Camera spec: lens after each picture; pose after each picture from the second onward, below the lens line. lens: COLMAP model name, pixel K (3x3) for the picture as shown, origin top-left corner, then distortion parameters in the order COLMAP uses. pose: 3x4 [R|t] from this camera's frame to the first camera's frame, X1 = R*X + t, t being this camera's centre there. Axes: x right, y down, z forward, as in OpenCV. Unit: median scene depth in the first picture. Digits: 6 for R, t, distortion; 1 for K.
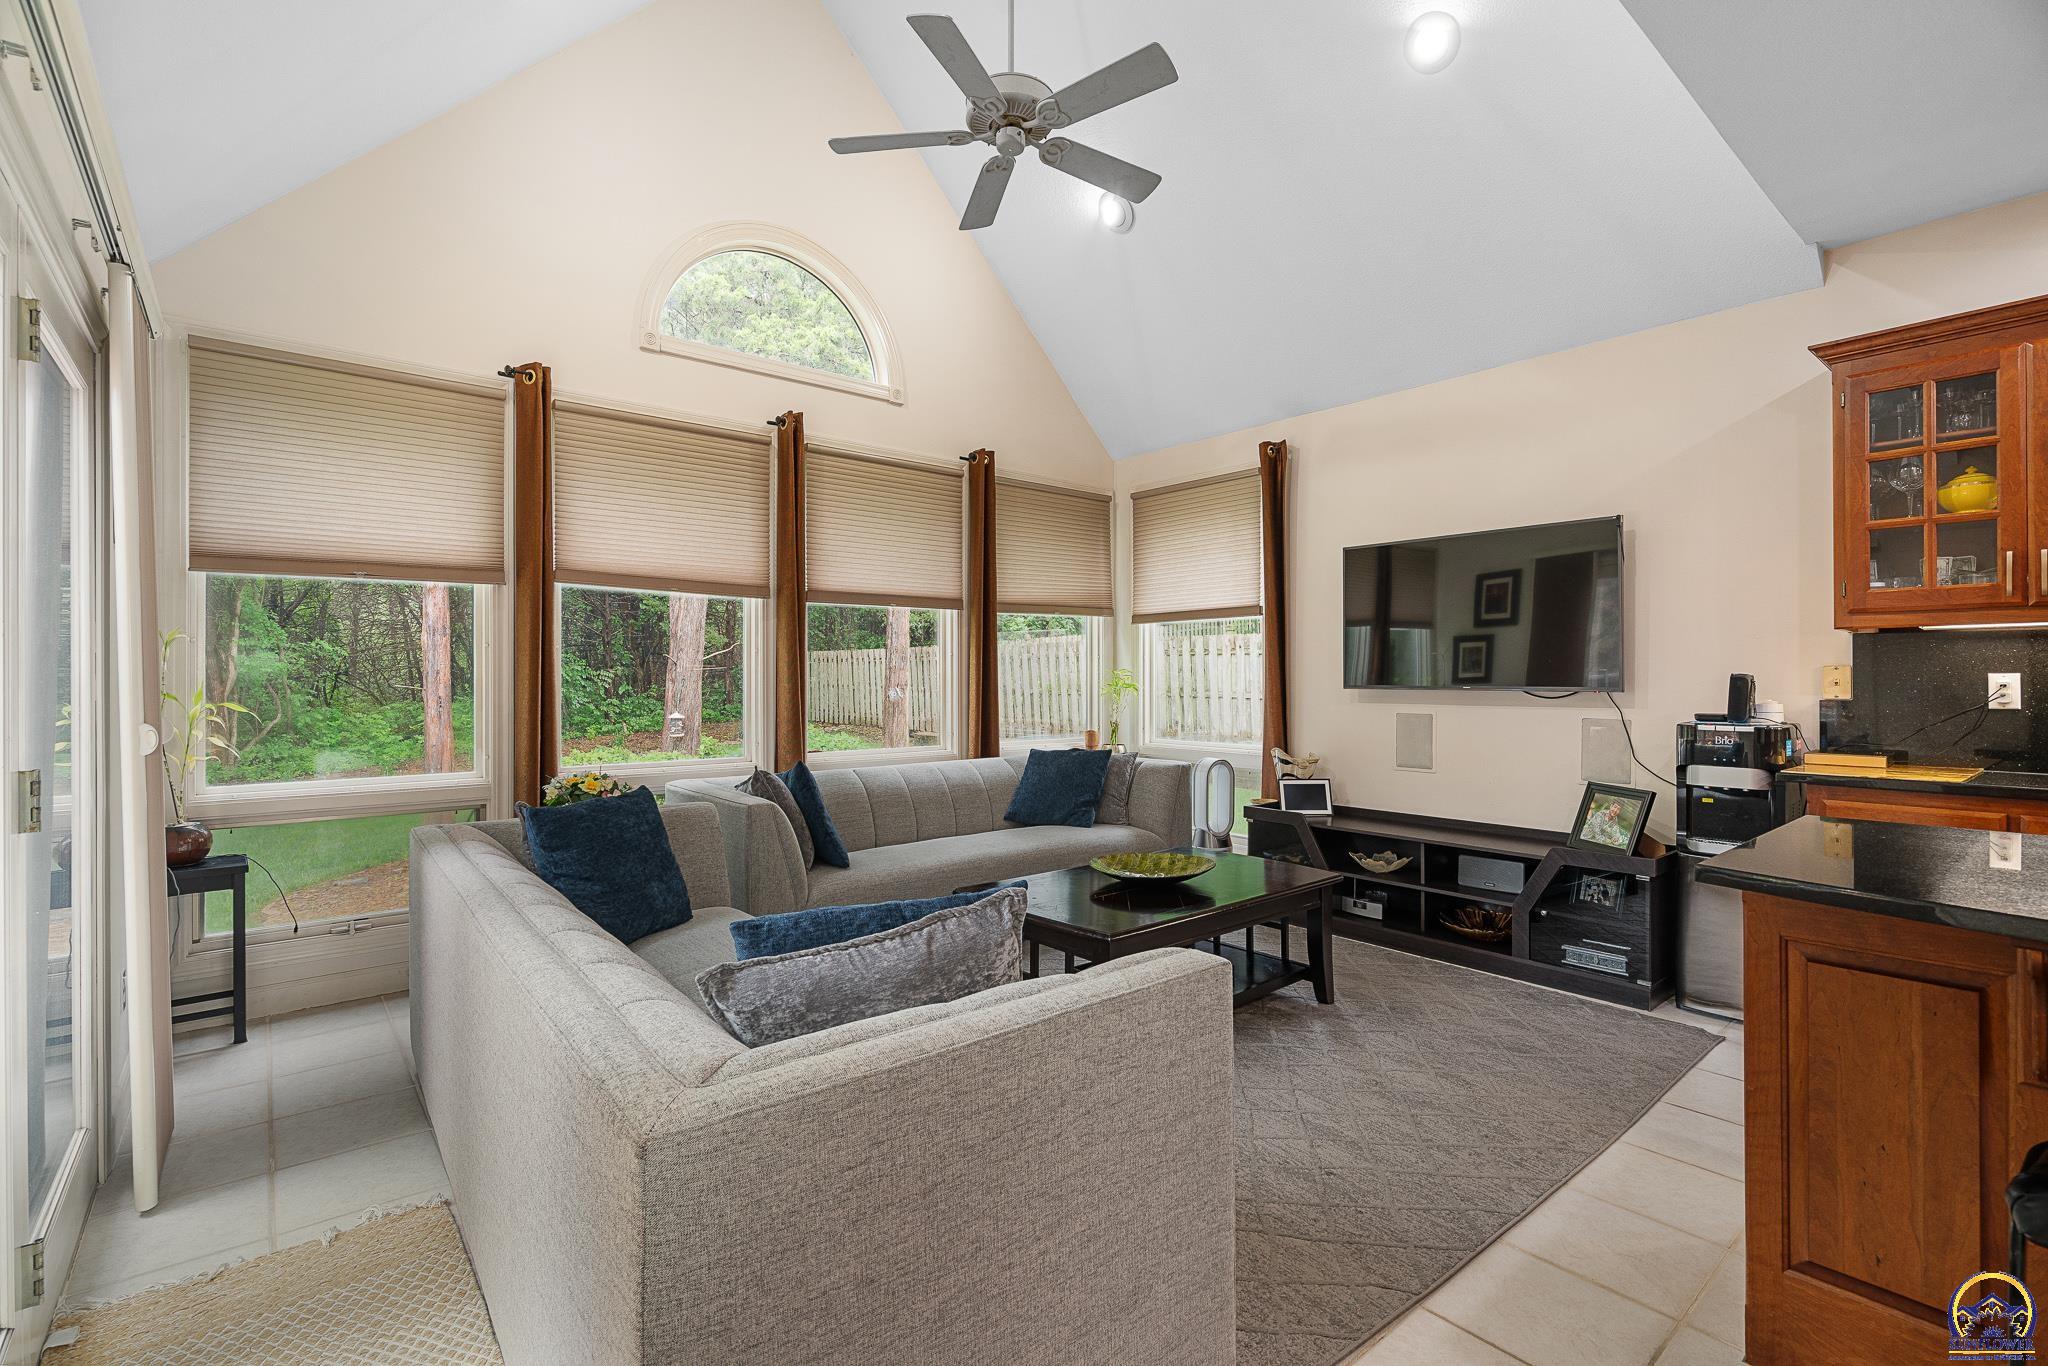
lens RADIAL K [[939.9, 0, 1024.0], [0, 939.9, 683.0], [0, 0, 1]] dist [-0.003718, -0.000460]
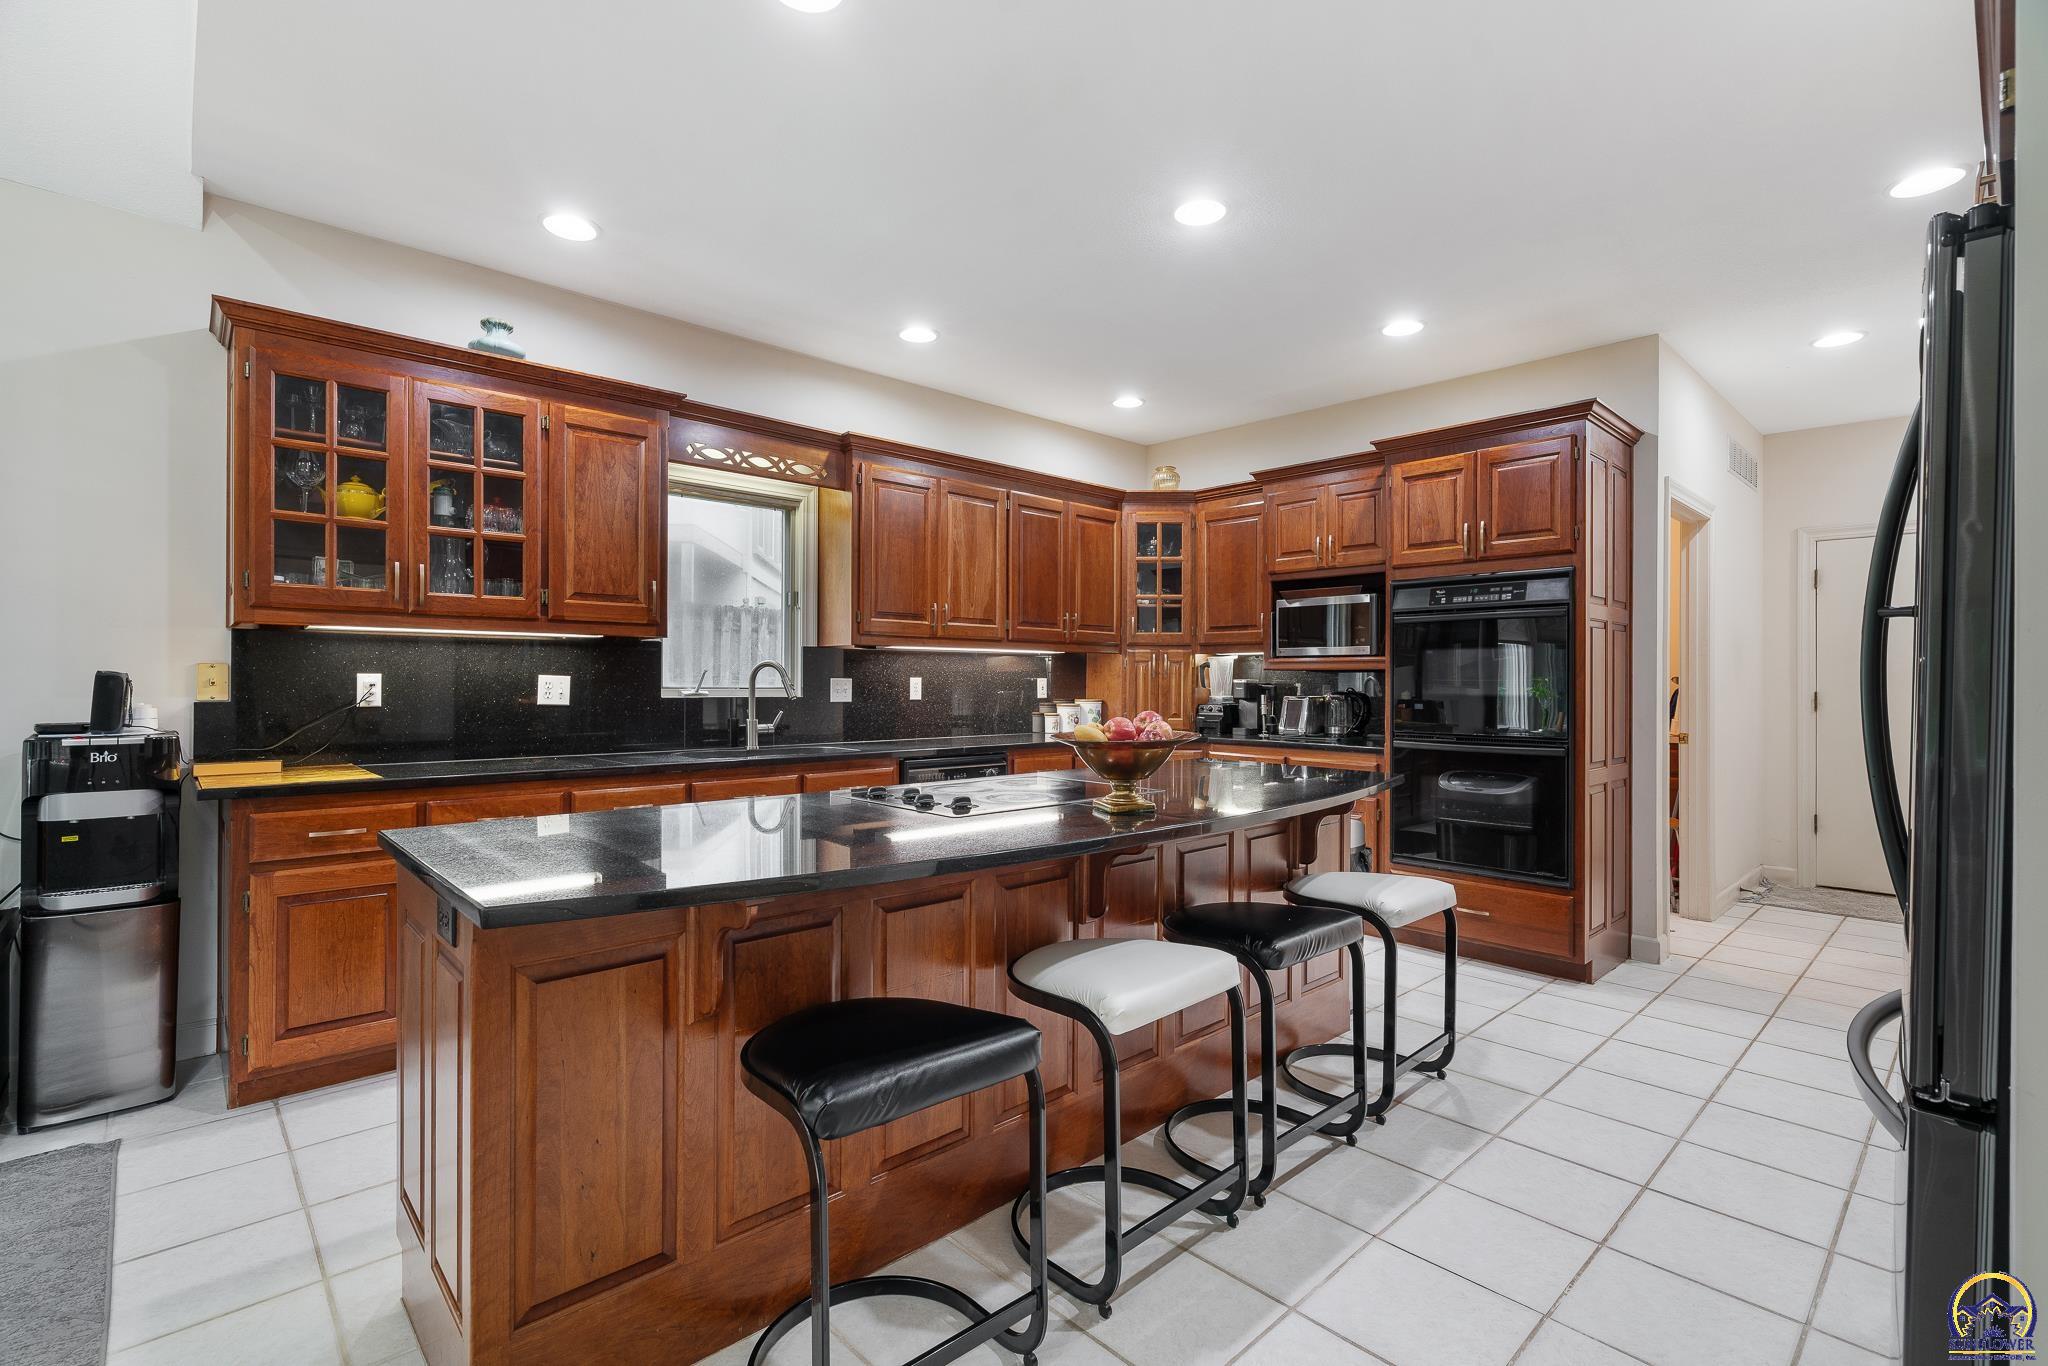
lens RADIAL K [[920.8, 0, 1024.0], [0, 920.8, 683.0], [0, 0, 1]] dist [-0.001189, -0.000216]
pose [[-0.057556, -0.003675, 0.998336, -0.051416], [-0.000728, 0.999993, 0.003639, -0.003500], [-0.998342, -0.000517, -0.057558, 0.275870]]
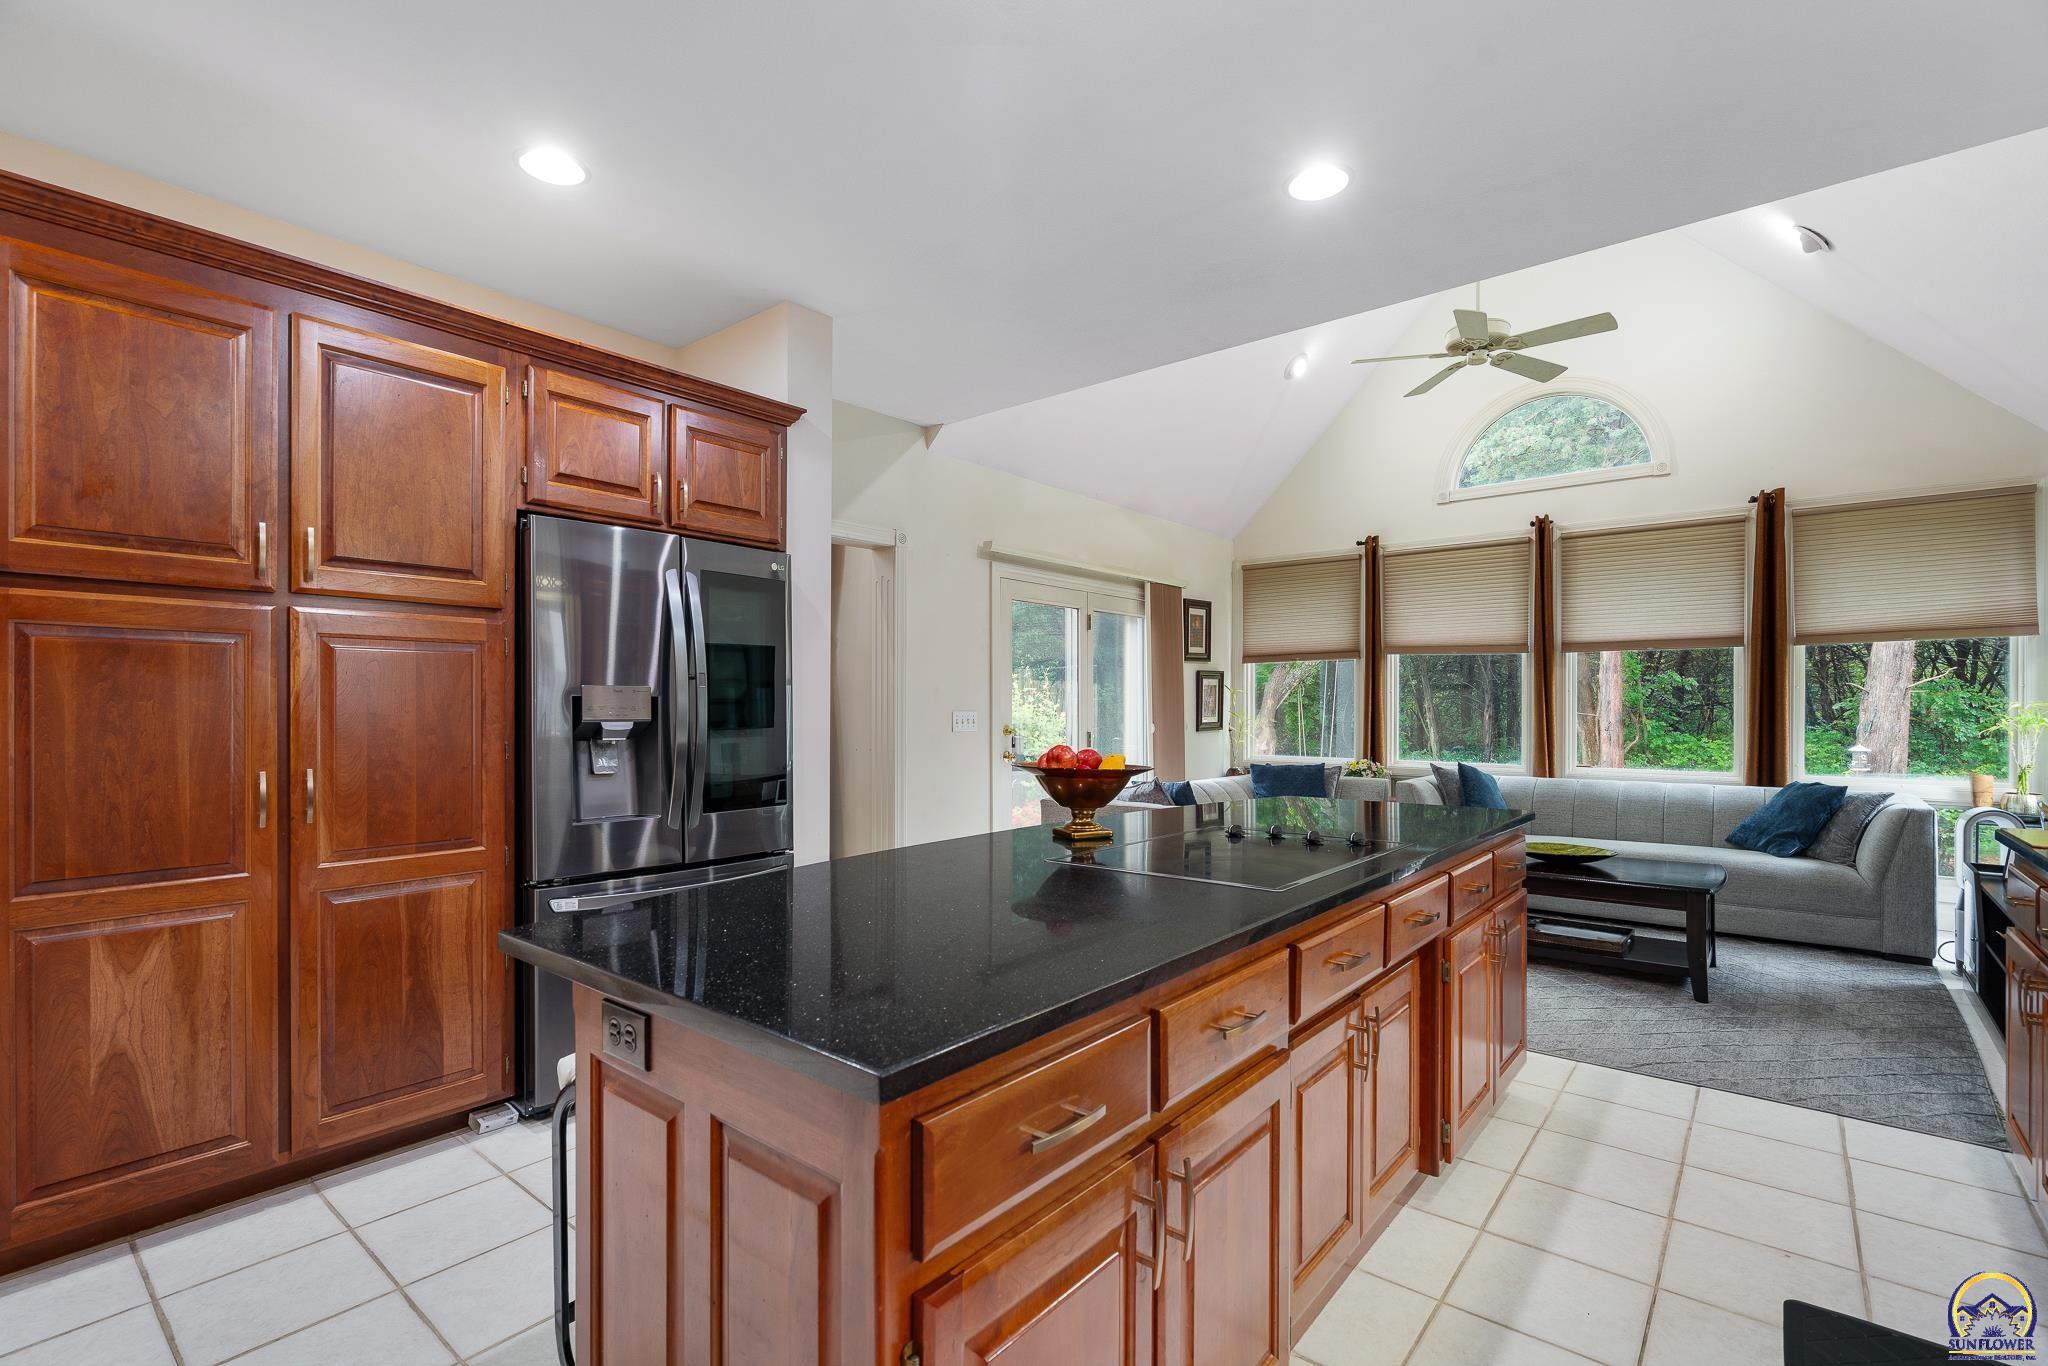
lens RADIAL K [[915.8, 0, 1023.9], [0, 915.8, 706.0], [0, 0, 1]] dist [-0.000128, 0.000042]
pose [[0.190163, 0.001922, -0.981751, 1.242888], [-0.006199, 0.999981, 0.000757, -0.009078], [0.981733, 0.005942, 0.190172, 0.006887]]
